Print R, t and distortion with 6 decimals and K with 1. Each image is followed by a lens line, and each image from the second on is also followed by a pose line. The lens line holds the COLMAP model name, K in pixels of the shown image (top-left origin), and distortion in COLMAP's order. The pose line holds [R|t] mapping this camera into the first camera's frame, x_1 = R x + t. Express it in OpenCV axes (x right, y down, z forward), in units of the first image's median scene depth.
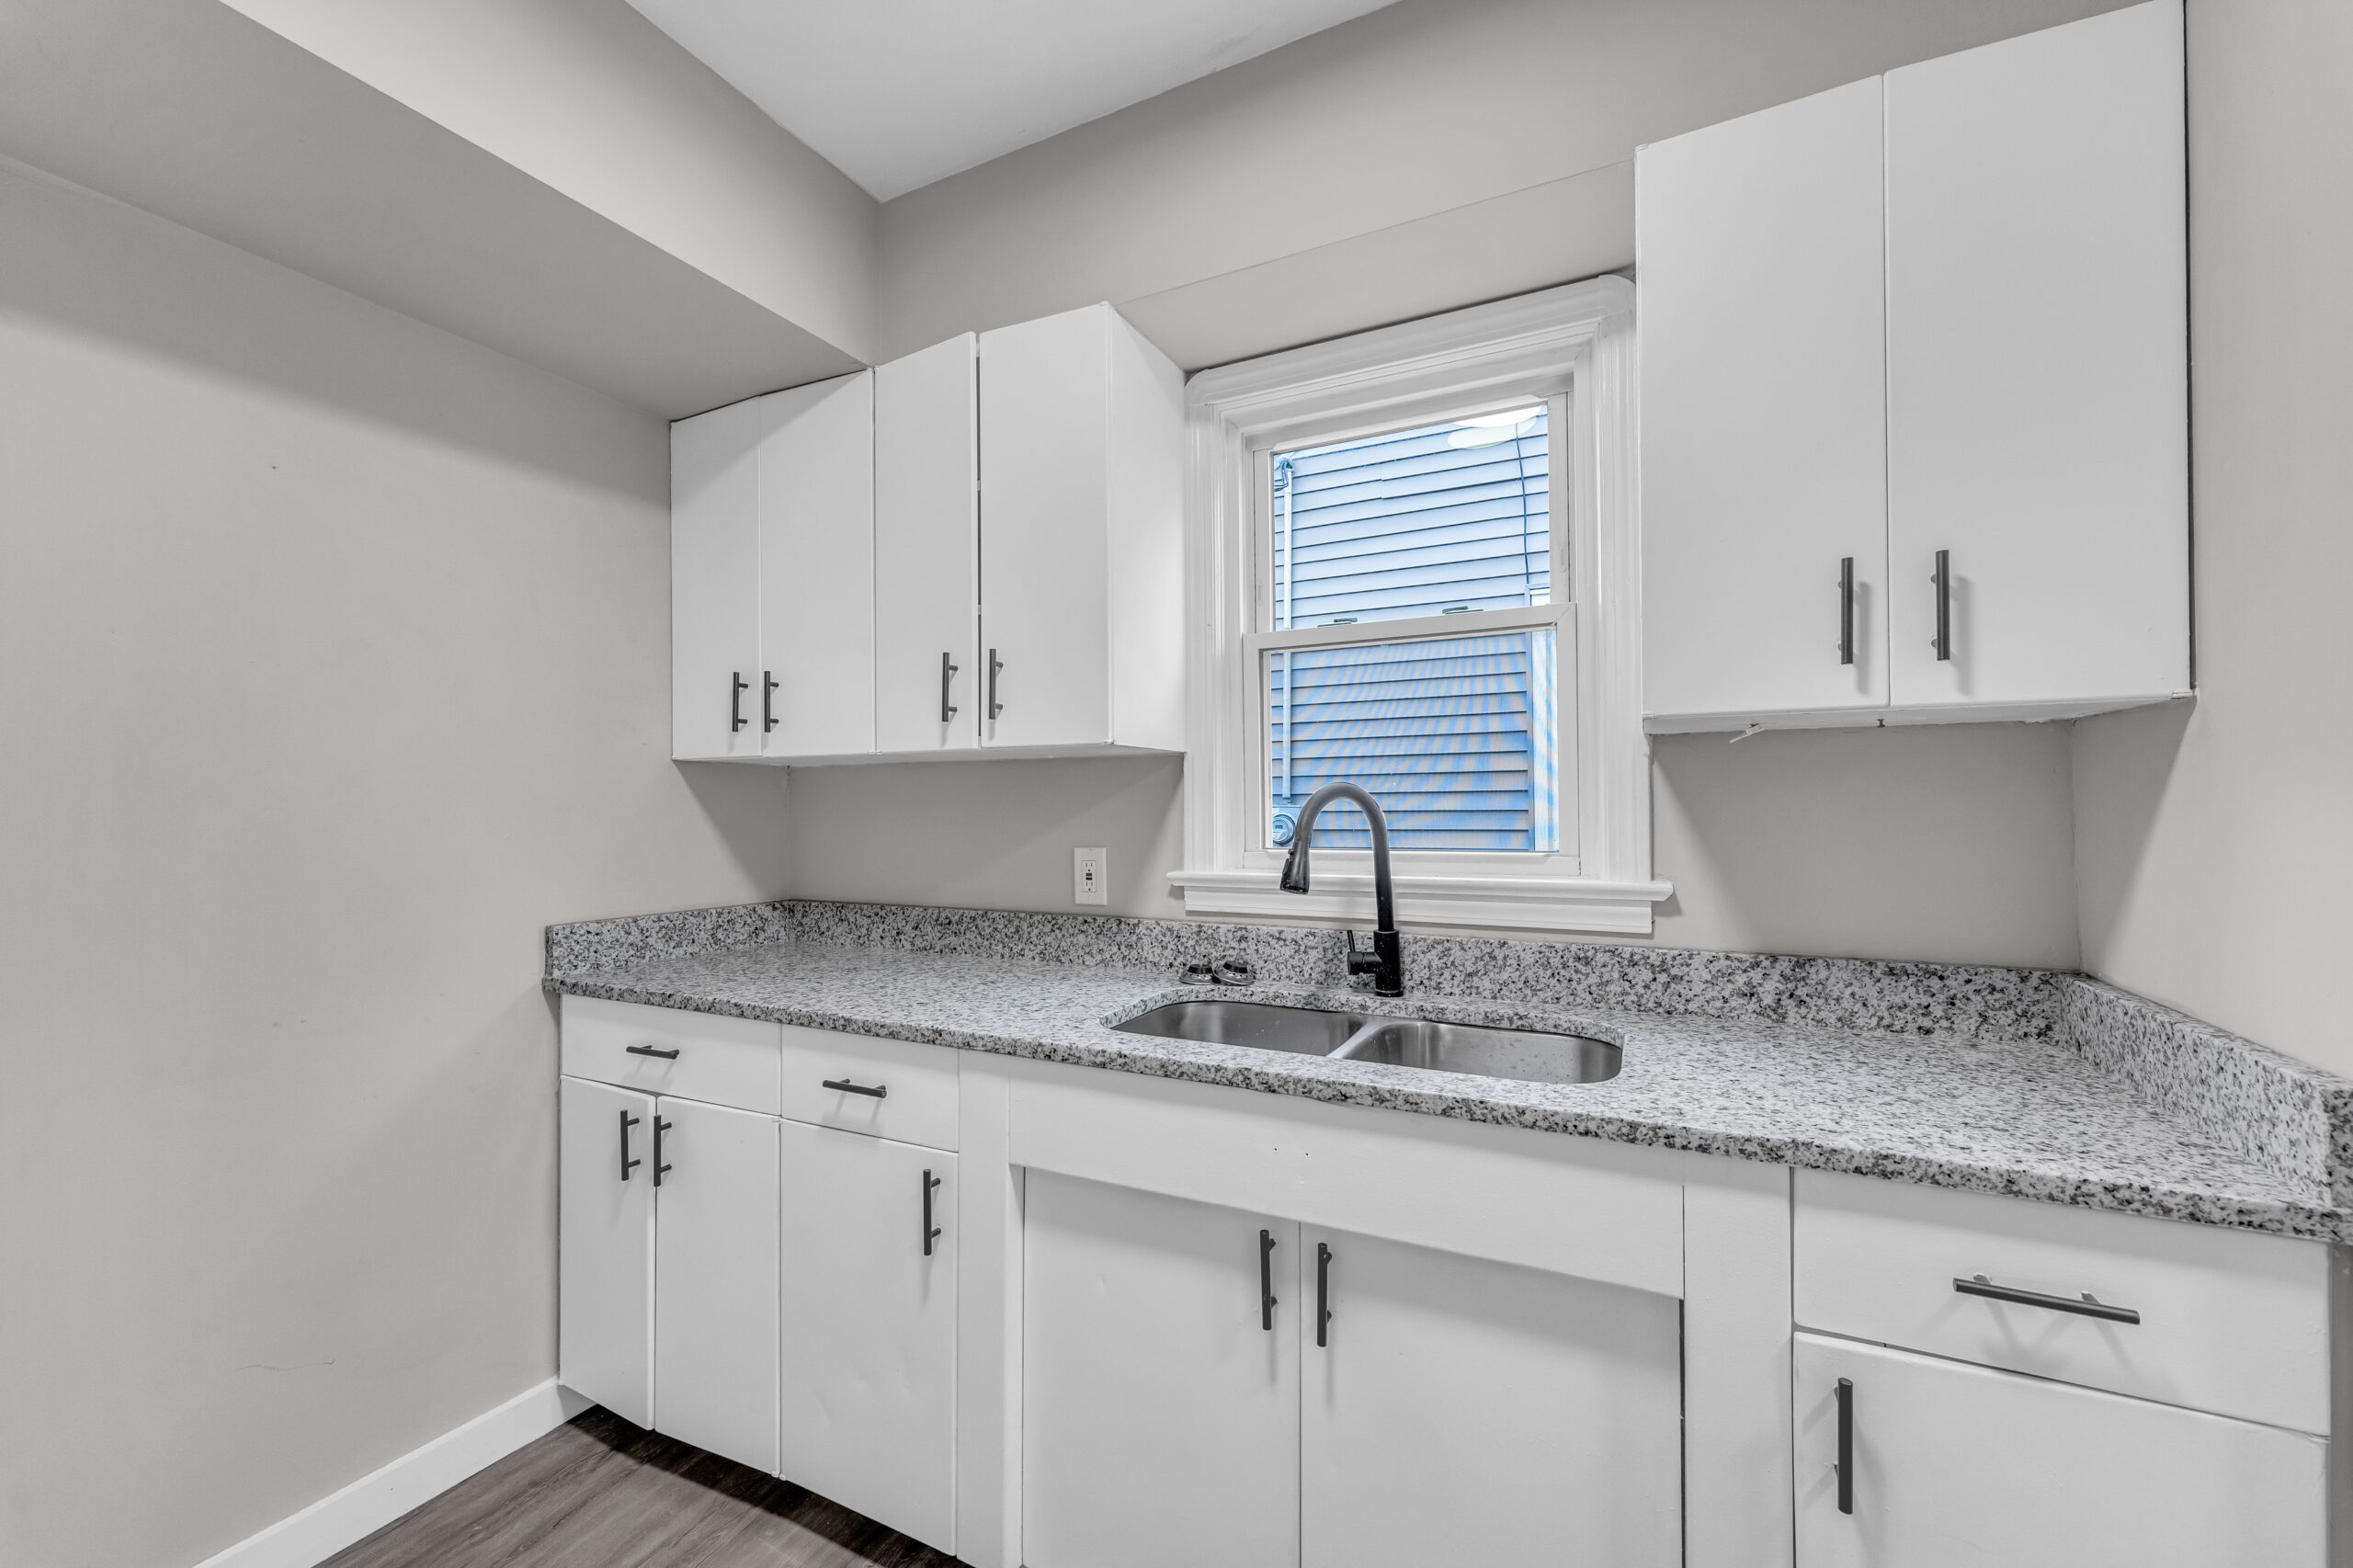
lens RADIAL K [[957.3, 0, 1162.8], [0, 957.3, 797.7], [0, 0, 1]] dist [0.002155, -0.000119]
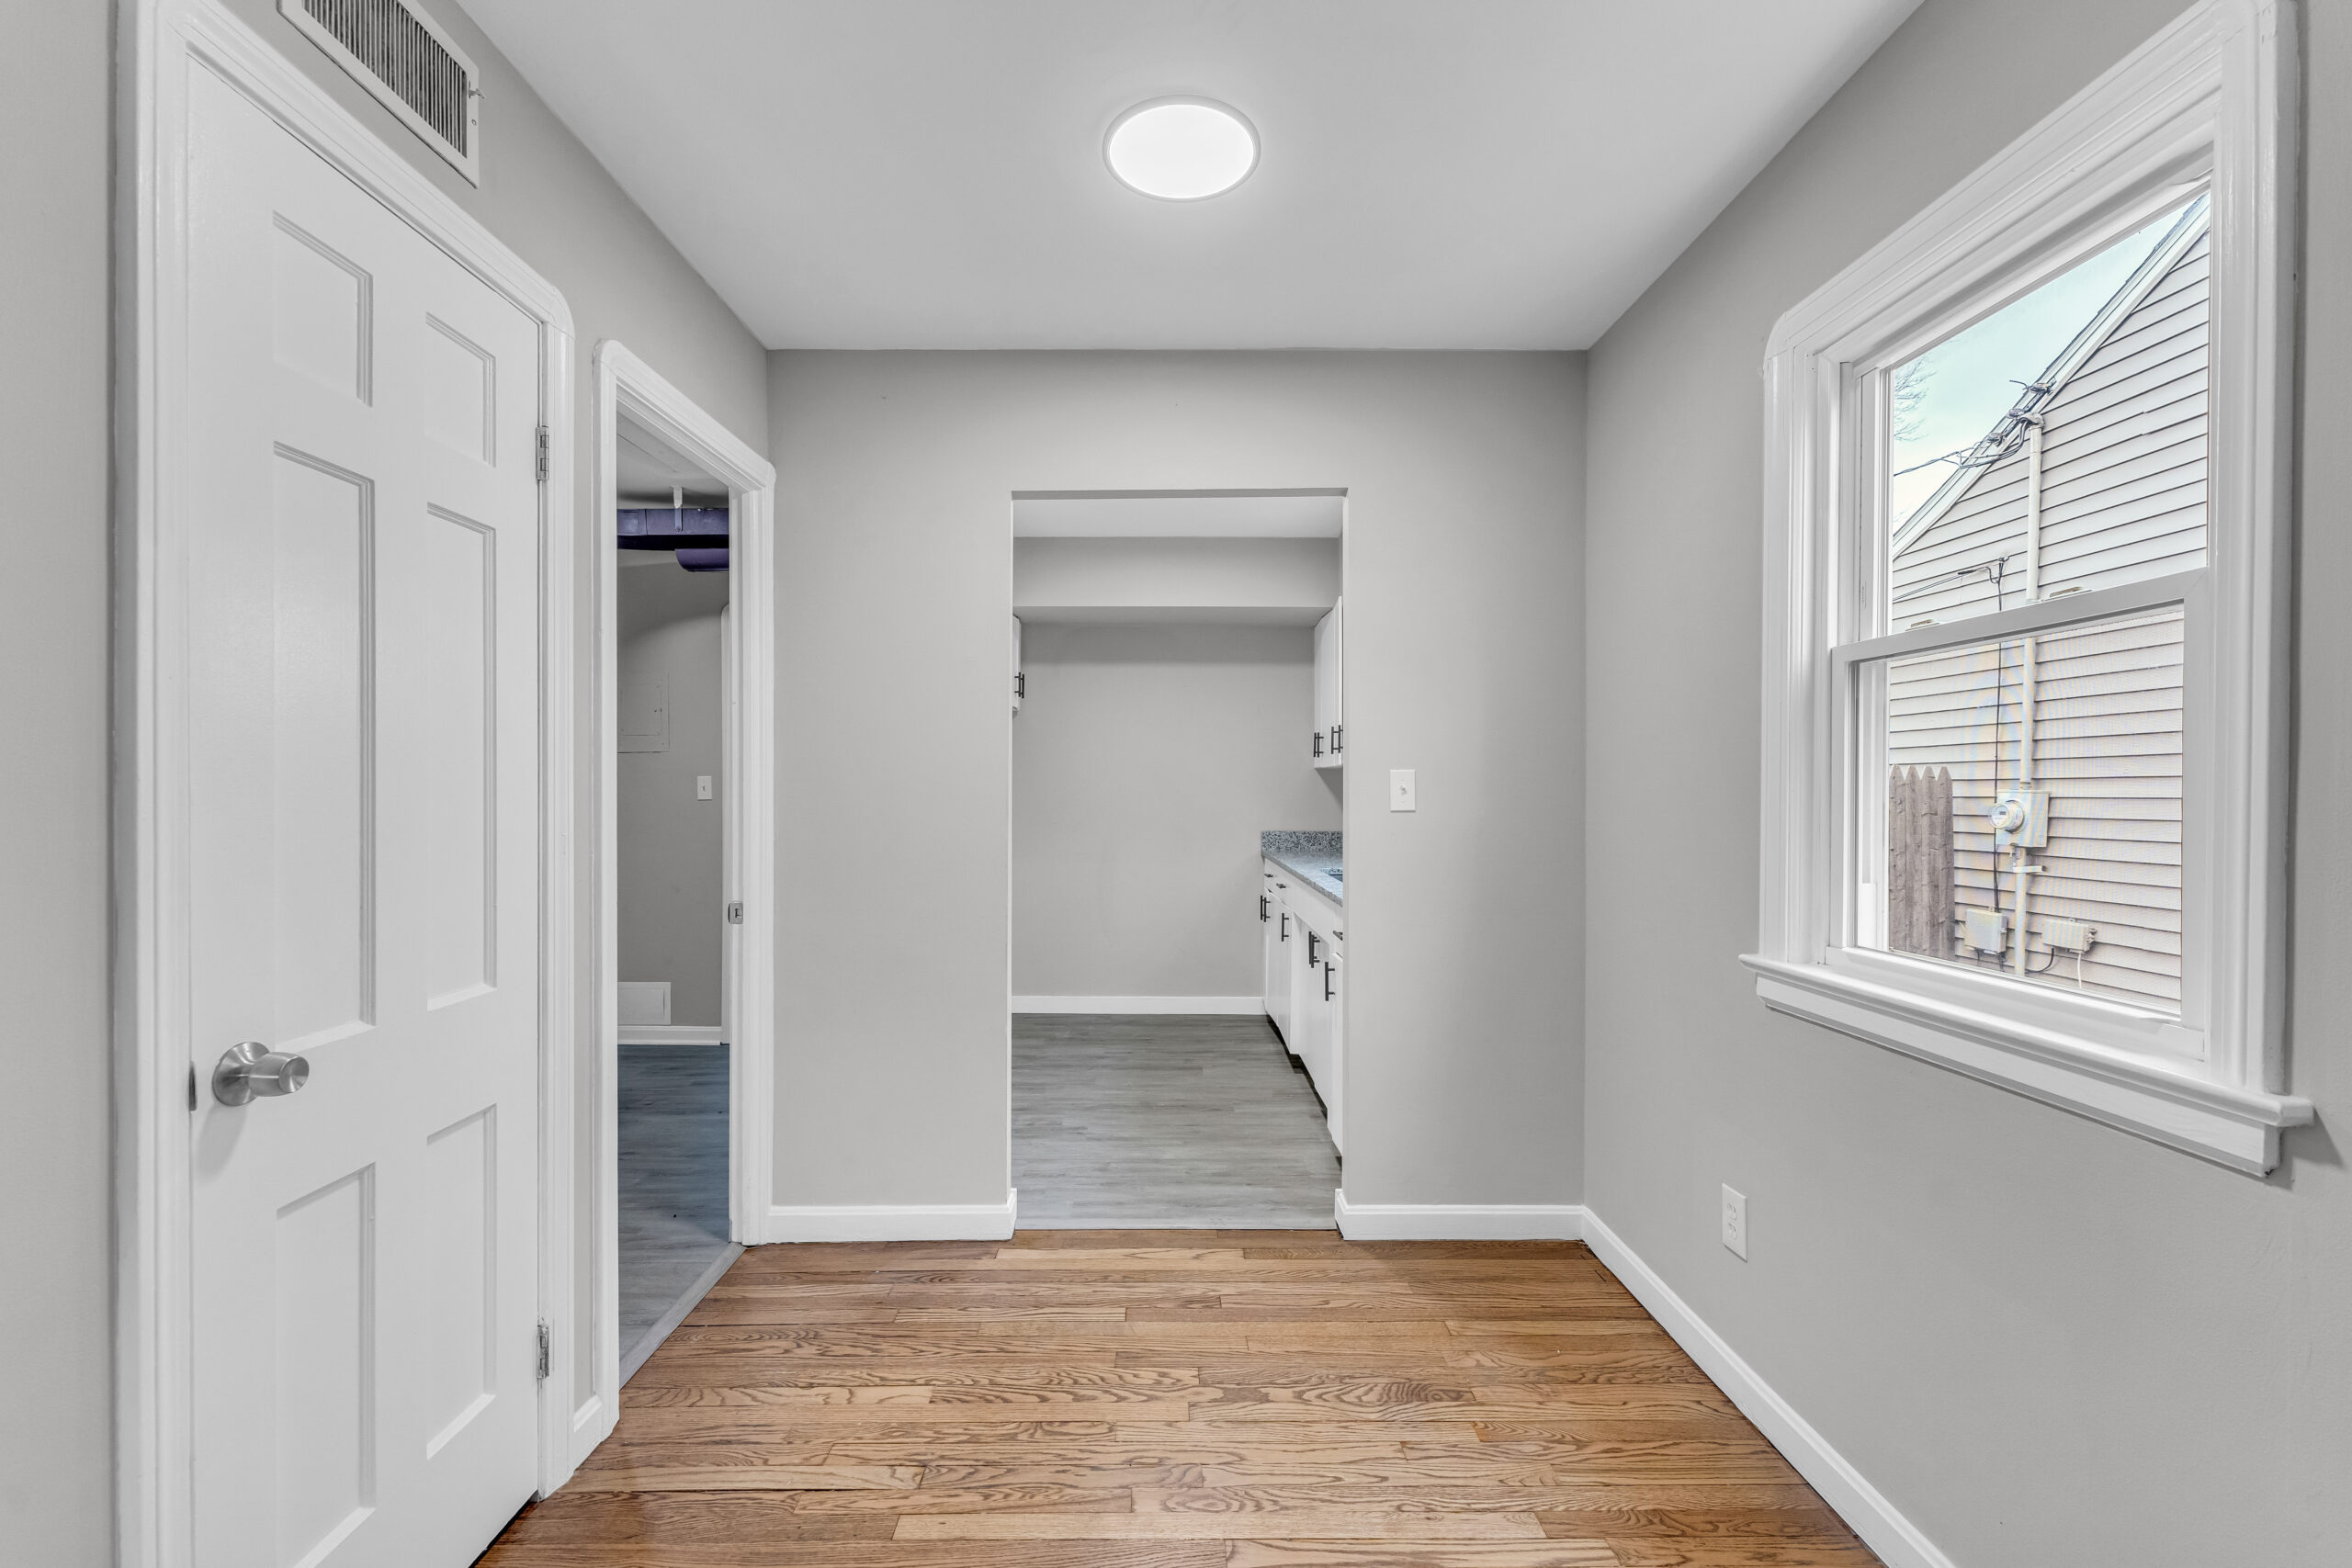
lens RADIAL K [[956.8, 0, 1162.3], [0, 956.8, 797.7], [0, 0, 1]] dist [0.002155, -0.000119]
pose [[0.459916, 0.008381, -0.887923, 1.497591], [0.001759, 0.999945, 0.010350, 0.009402], [0.887961, -0.006322, 0.459876, -0.456266]]
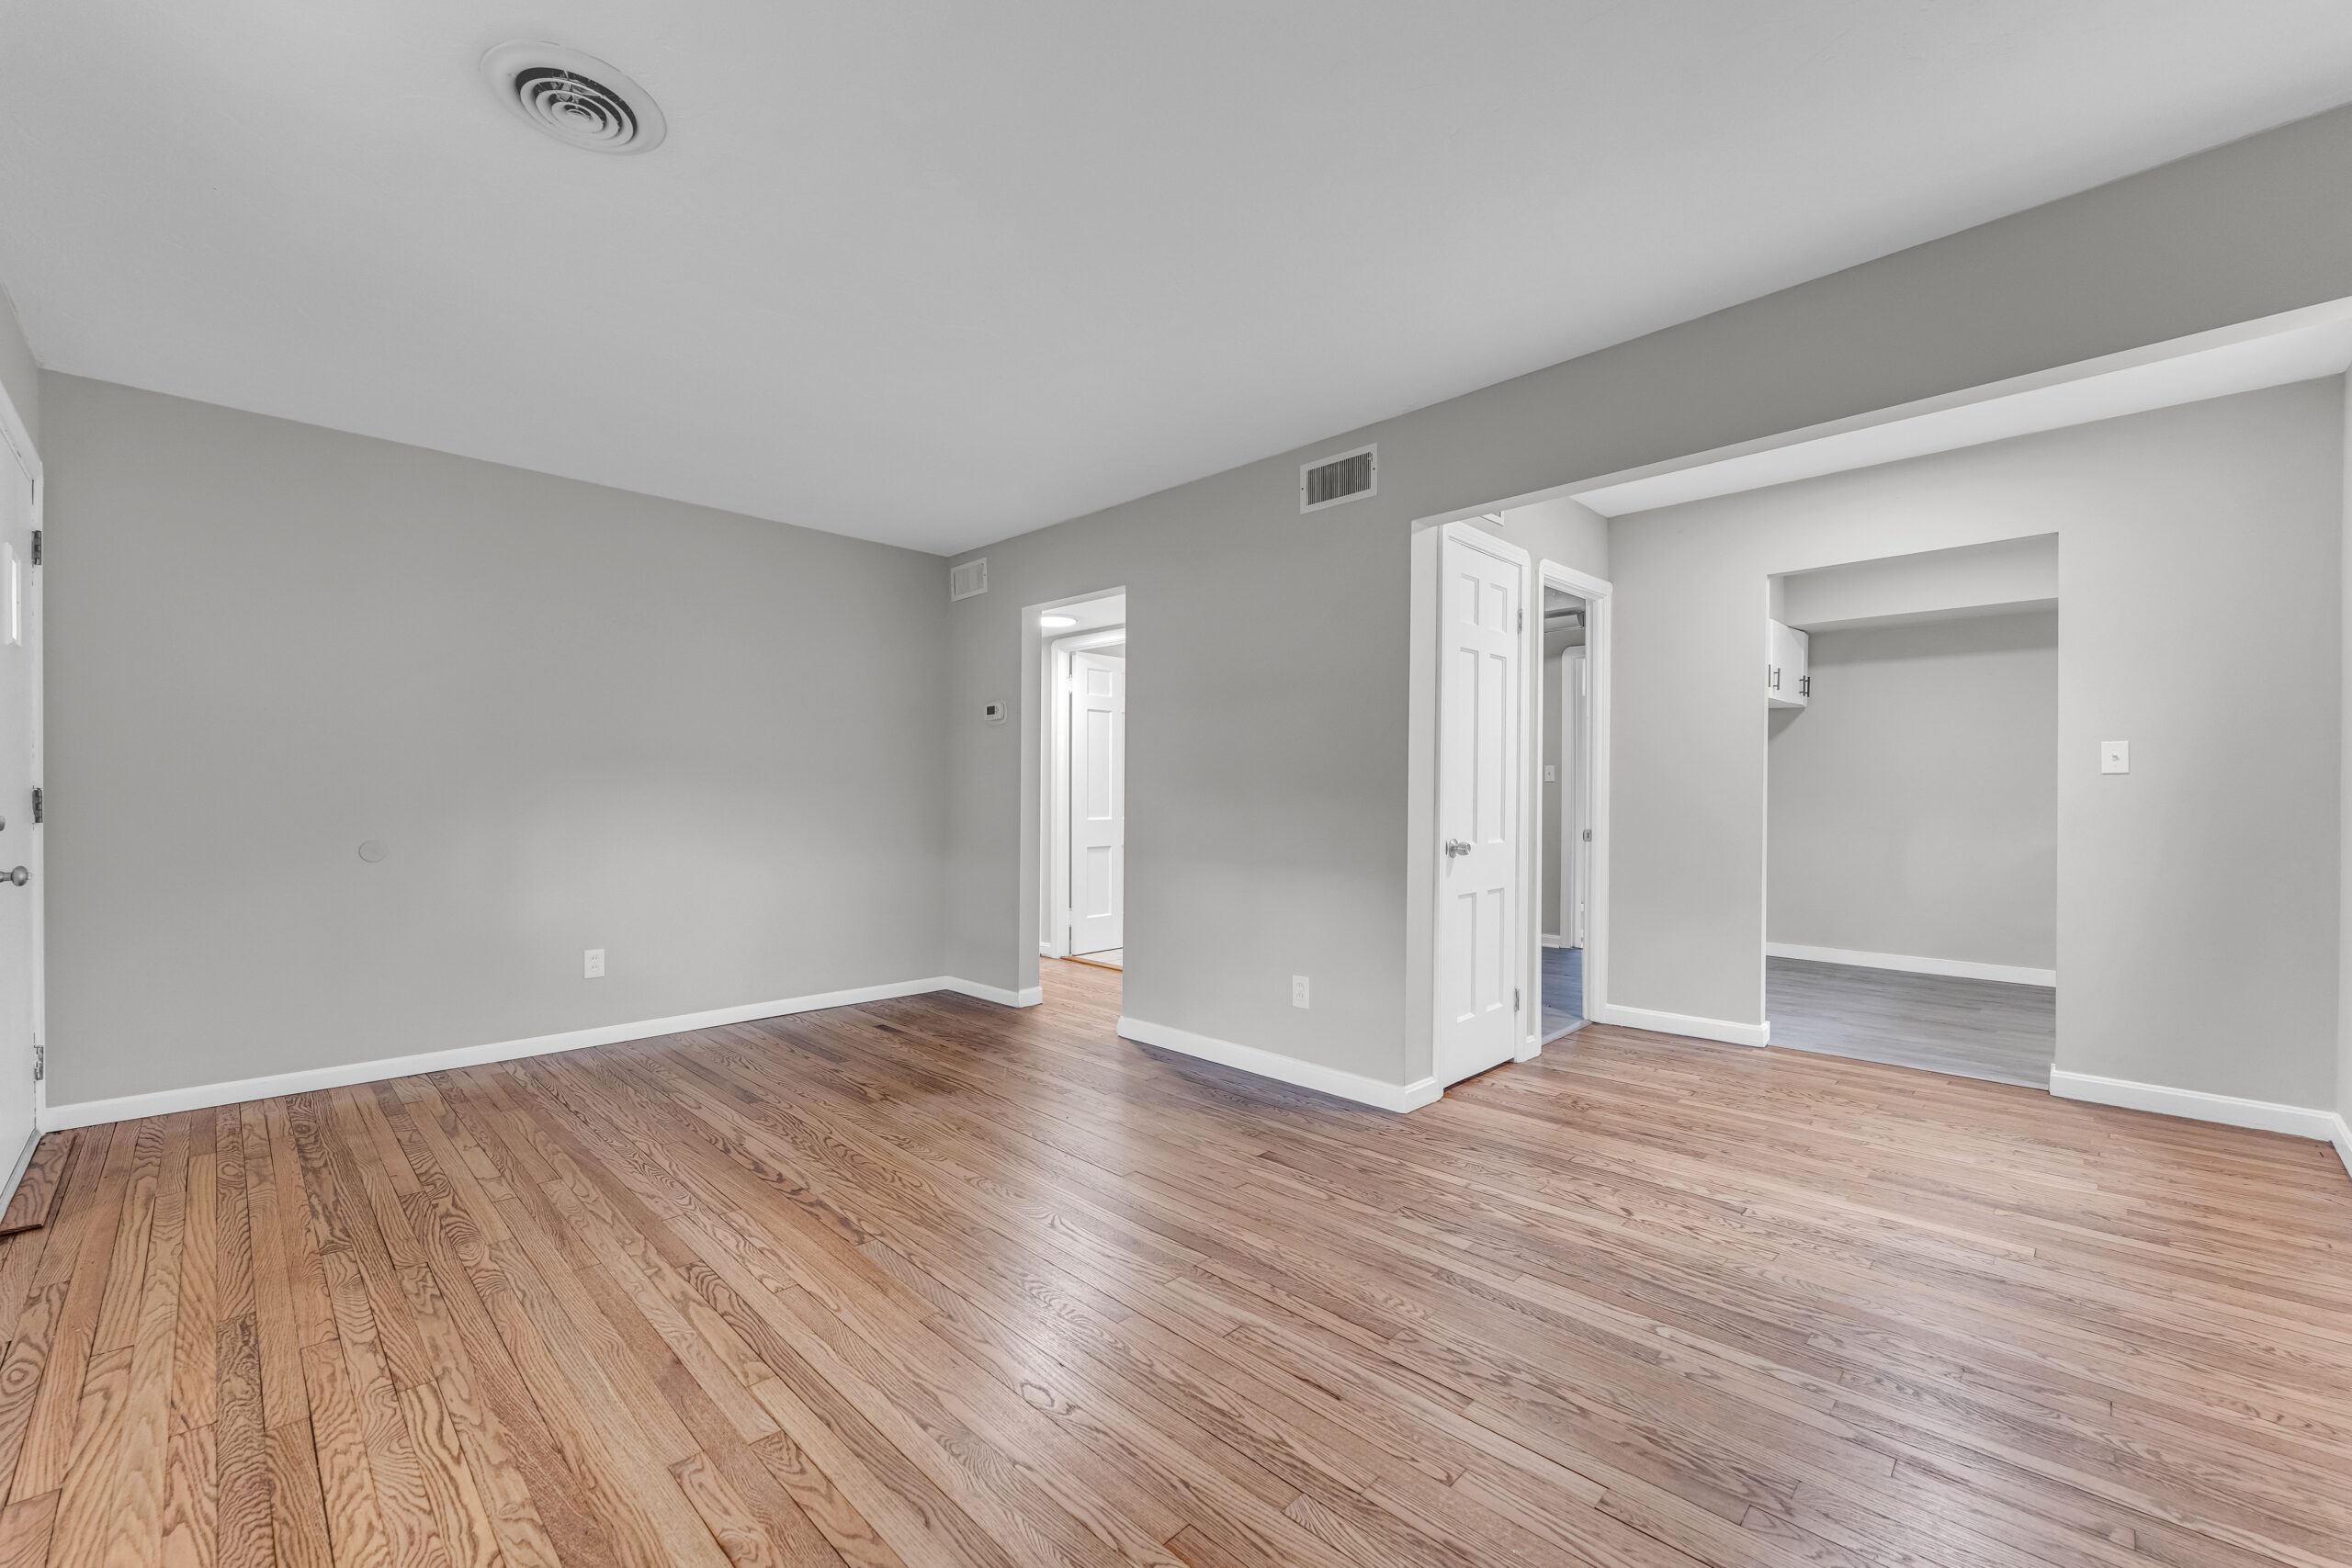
lens RADIAL K [[956.8, 0, 1162.3], [0, 956.8, 797.7], [0, 0, 1]] dist [0.002155, -0.000119]
pose [[-0.305752, 0.007031, -0.952085, 3.761563], [0.002369, 0.999975, 0.006624, 0.130730], [0.952108, -0.000230, -0.305761, -0.842916]]
